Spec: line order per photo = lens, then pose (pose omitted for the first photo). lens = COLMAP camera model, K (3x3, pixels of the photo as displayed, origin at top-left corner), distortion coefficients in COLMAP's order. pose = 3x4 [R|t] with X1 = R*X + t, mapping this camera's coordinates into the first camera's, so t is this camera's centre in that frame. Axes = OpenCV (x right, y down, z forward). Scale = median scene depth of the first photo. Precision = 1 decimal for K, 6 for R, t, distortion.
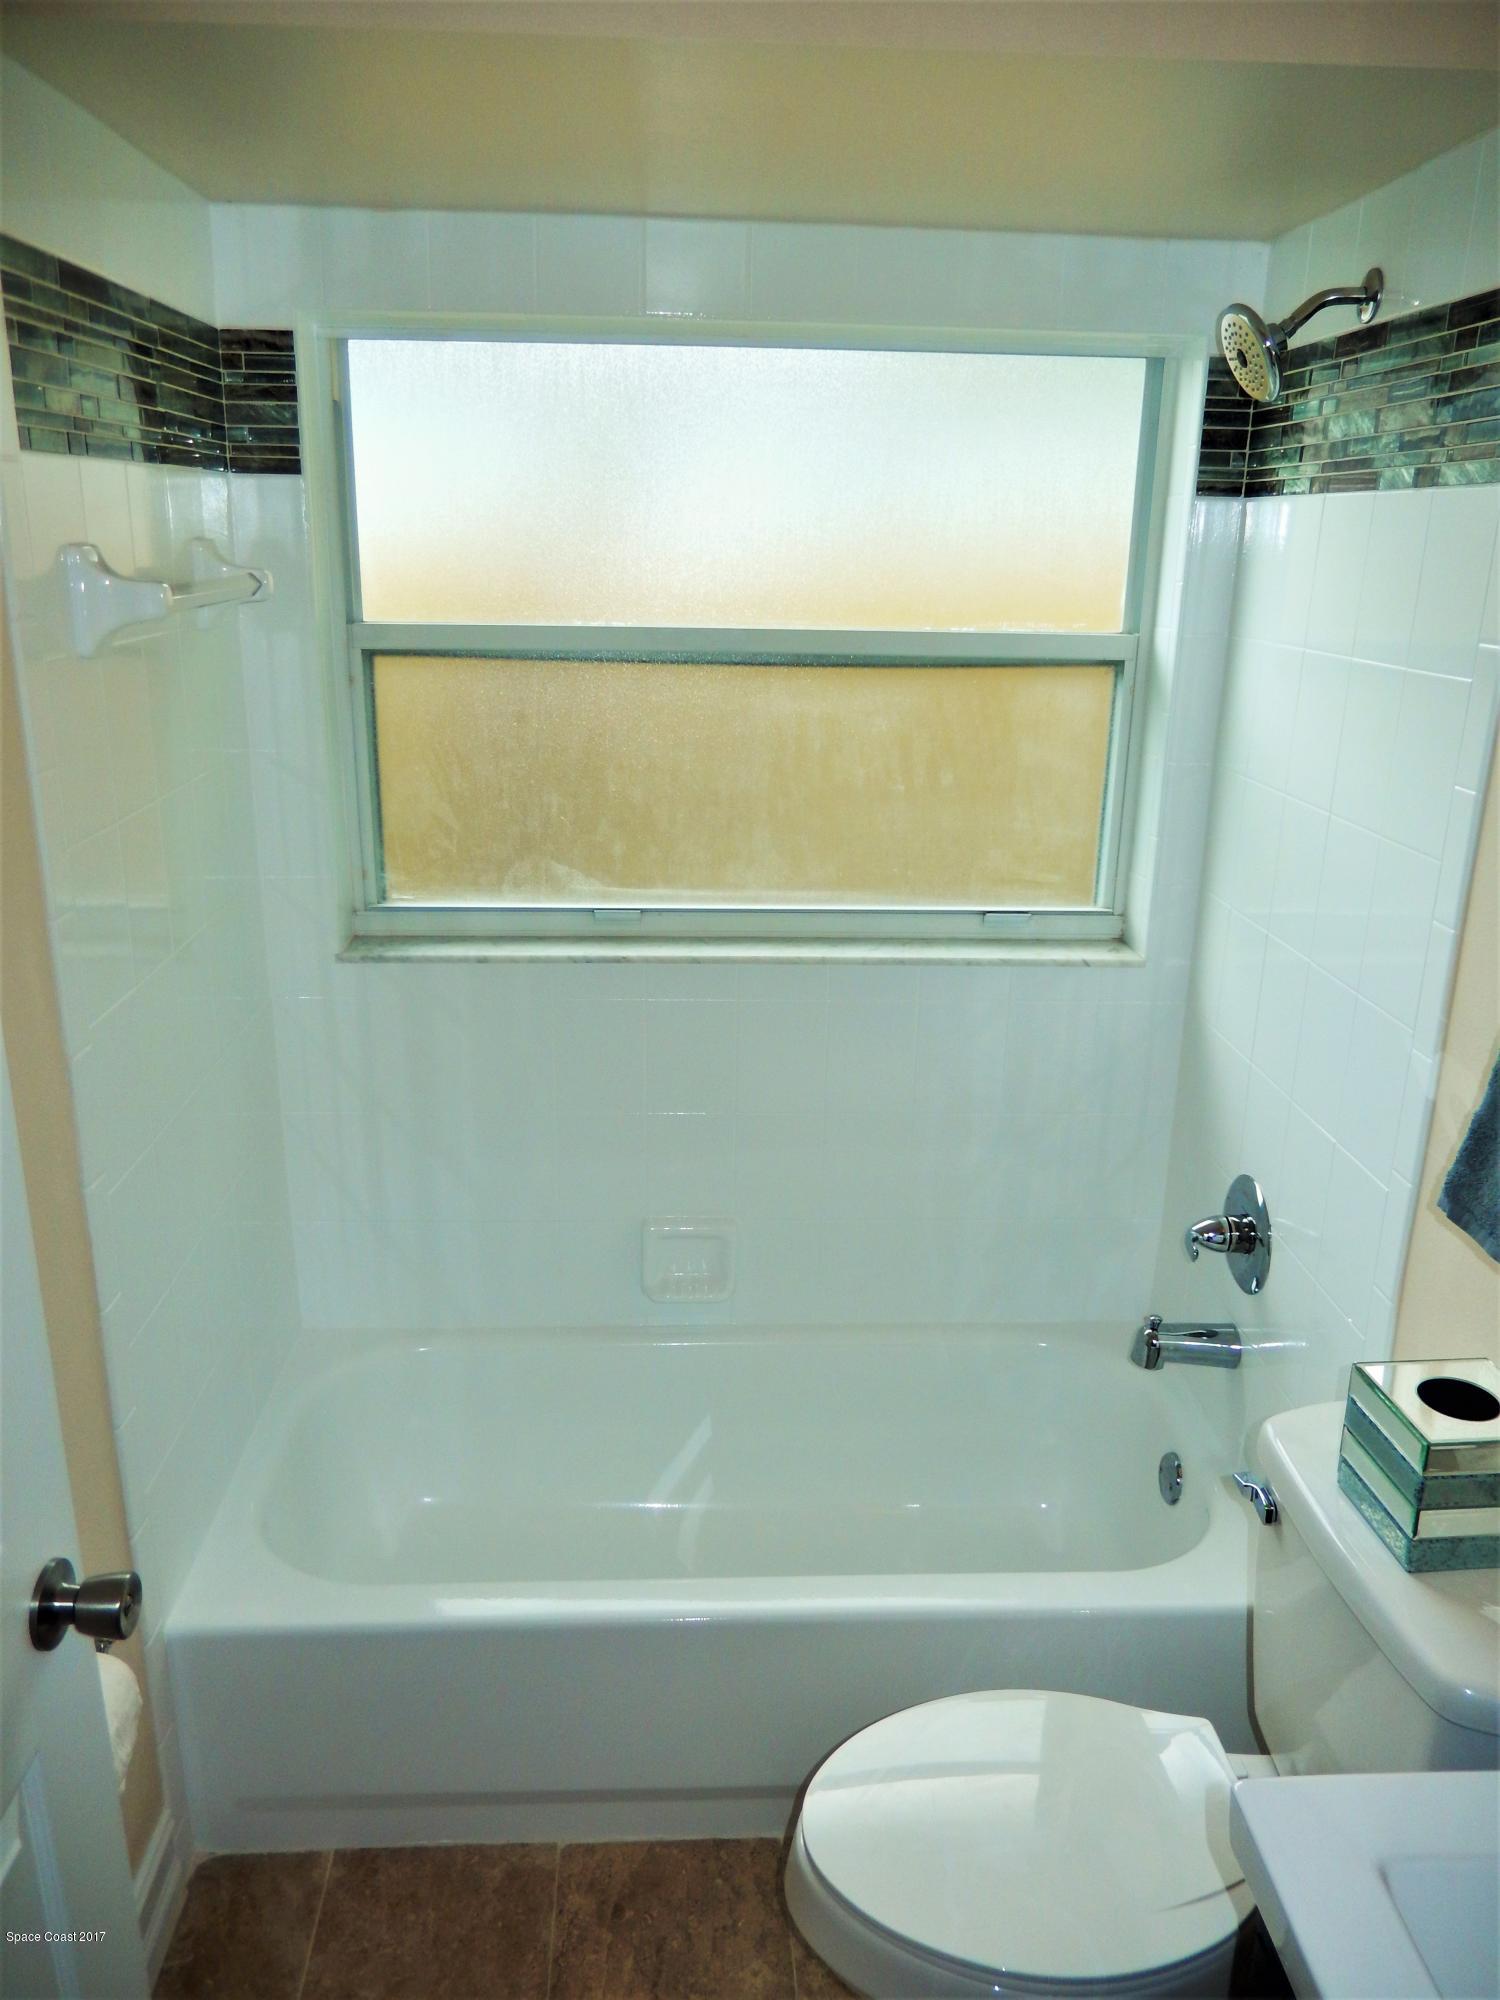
lens RADIAL K [[1503.7, 0, 746.9], [0, 1503.7, 997.4], [0, 0, 1]] dist [0.000631, 0.014430]
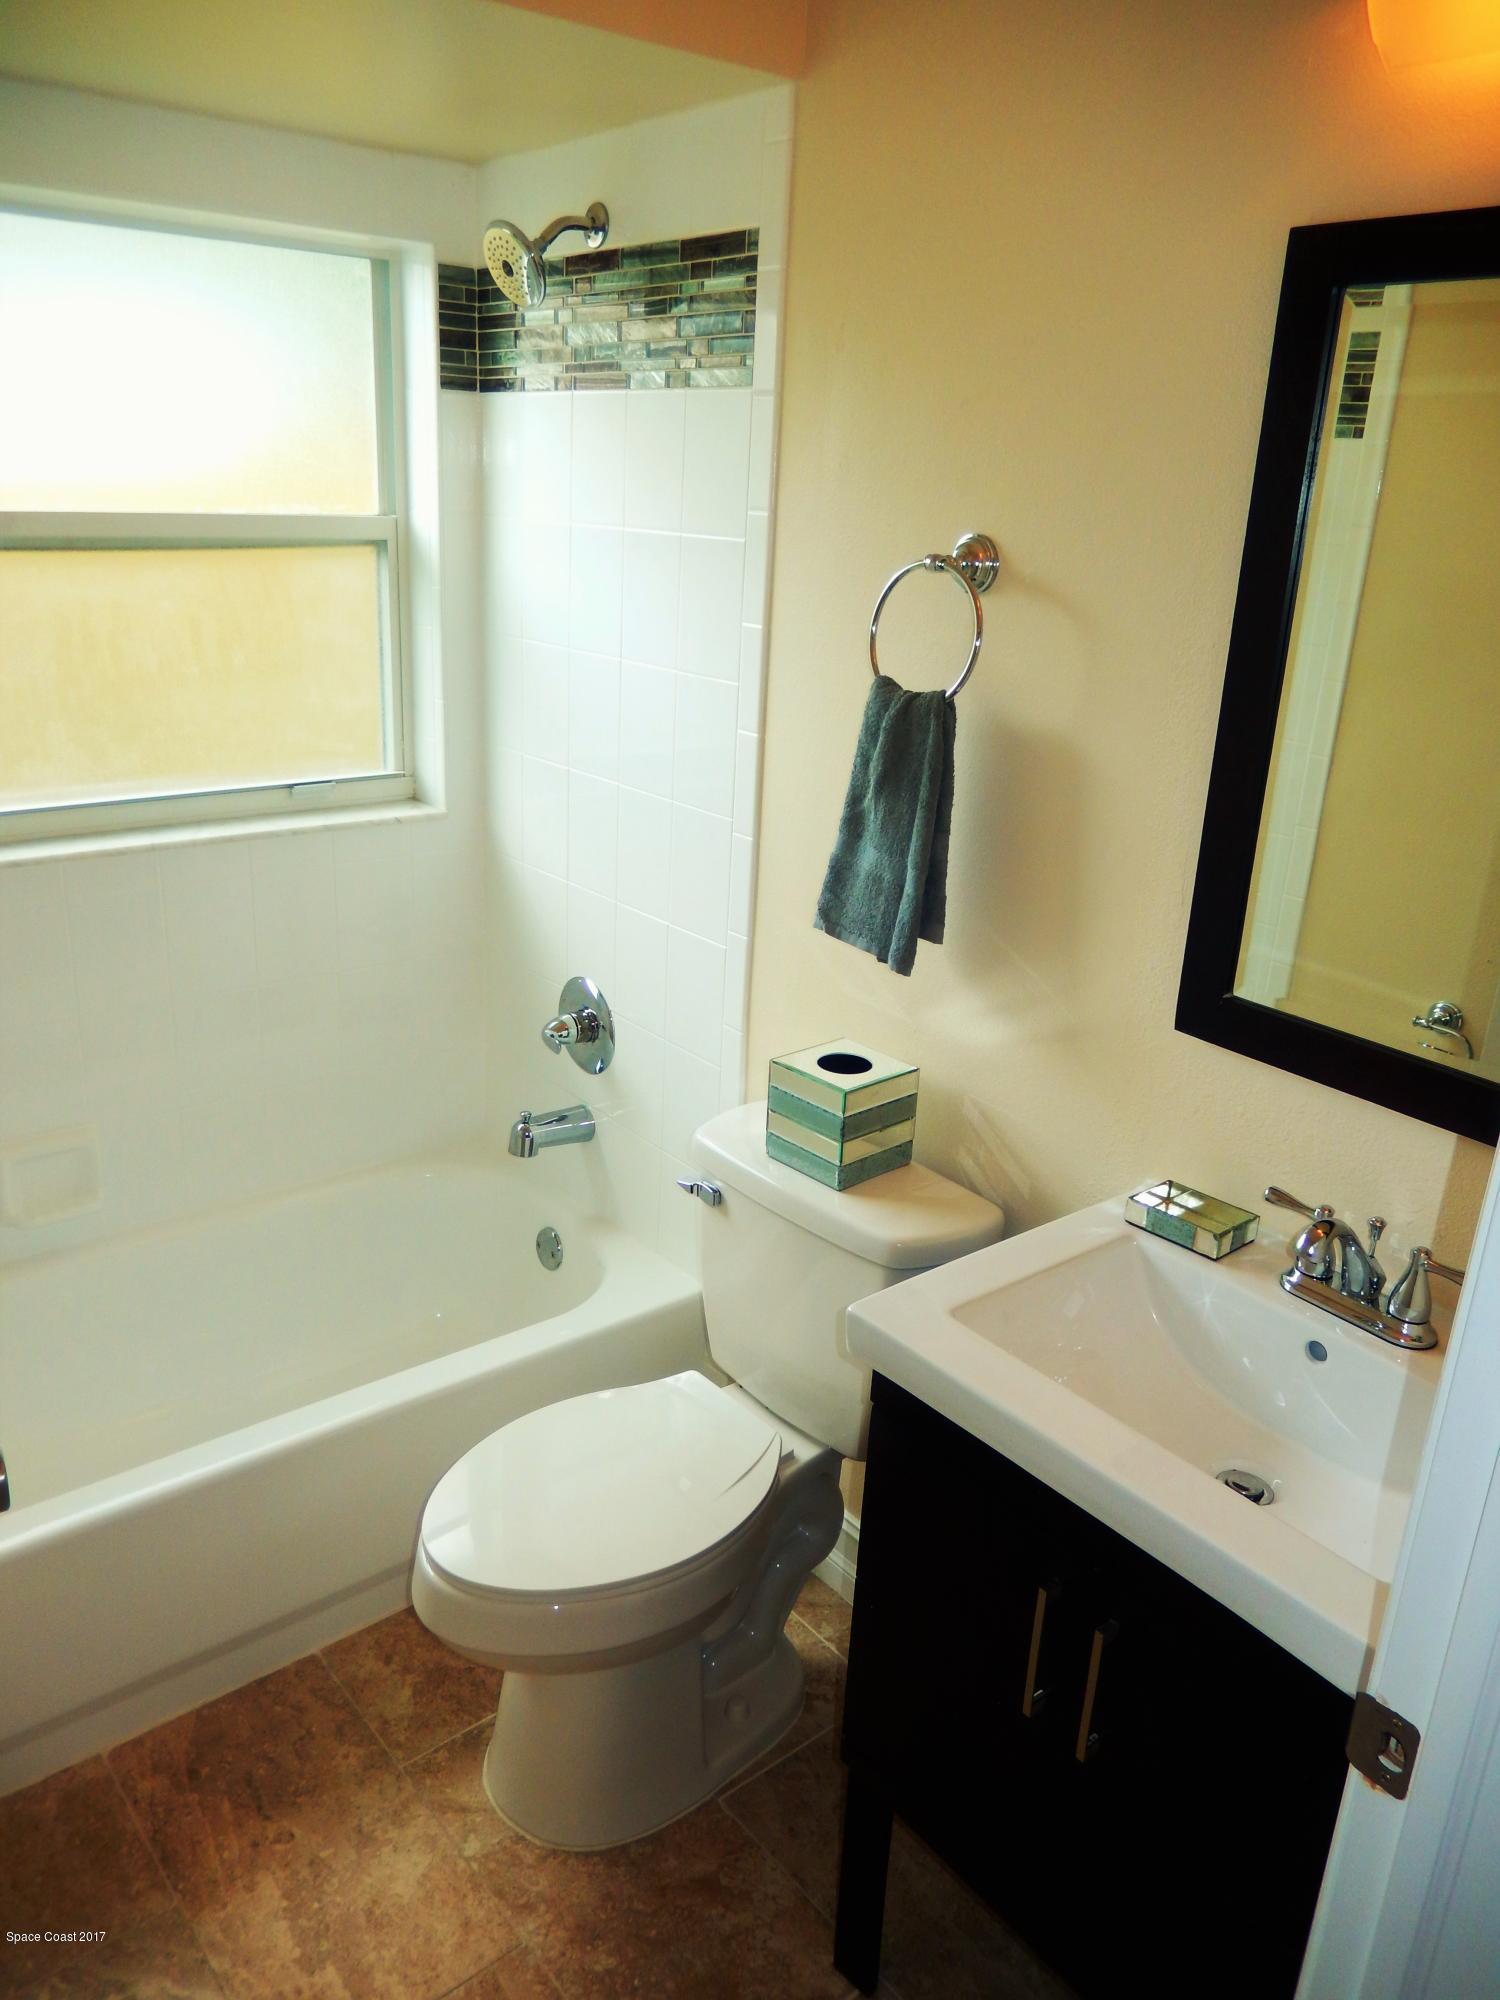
lens RADIAL K [[1503.7, 0, 744.7], [0, 1503.7, 987.9], [0, 0, 1]] dist [0.000631, 0.014430]
pose [[0.811083, -0.177508, 0.557347, -0.252750], [0.149471, 0.984104, 0.095906, 0.037263], [-0.565511, 0.005520, 0.824722, -0.059044]]
